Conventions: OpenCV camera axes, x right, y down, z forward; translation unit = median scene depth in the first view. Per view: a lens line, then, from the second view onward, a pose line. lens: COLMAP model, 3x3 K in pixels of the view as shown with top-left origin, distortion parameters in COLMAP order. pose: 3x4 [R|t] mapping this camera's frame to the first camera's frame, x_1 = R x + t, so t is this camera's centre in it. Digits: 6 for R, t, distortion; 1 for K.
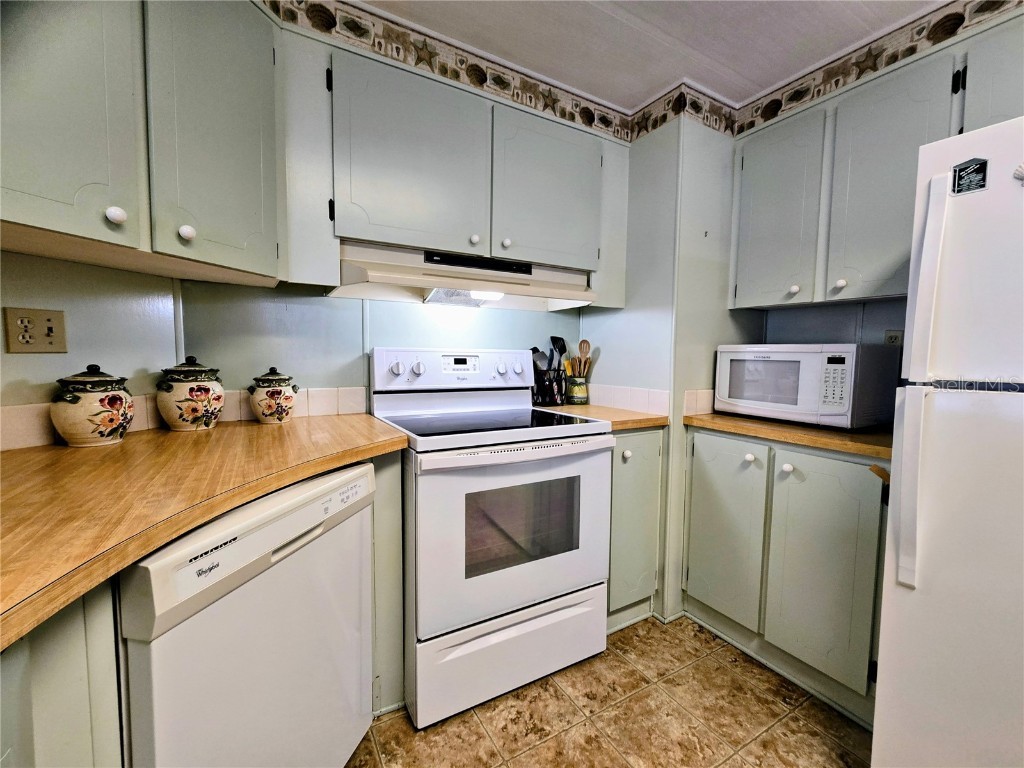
lens RADIAL K [[437.1, 0, 512.0], [0, 437.1, 384.0], [0, 0, 1]] dist [-0.002408, 0.000420]
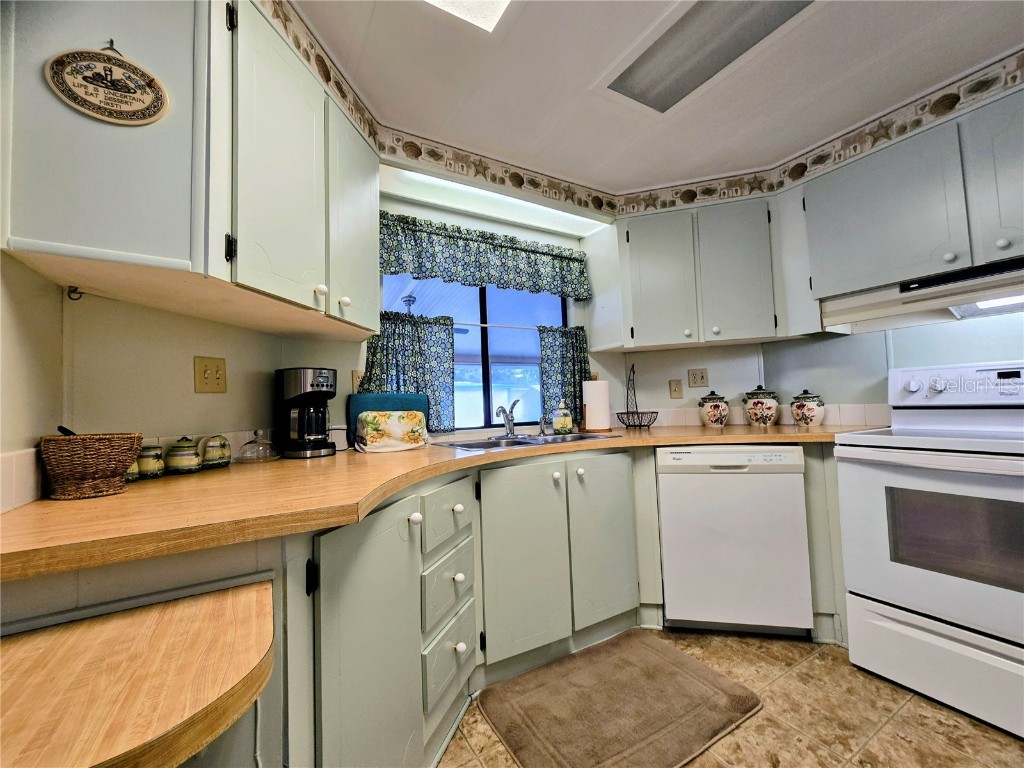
lens RADIAL K [[417.8, 0, 512.0], [0, 417.8, 384.0], [0, 0, 1]] dist [-0.004014, -0.000322]
pose [[0.002596, -0.061100, -0.998128, 1.004642], [-0.033333, 0.997572, -0.061153, 0.072923], [0.999441, 0.033430, 0.000553, -0.029610]]
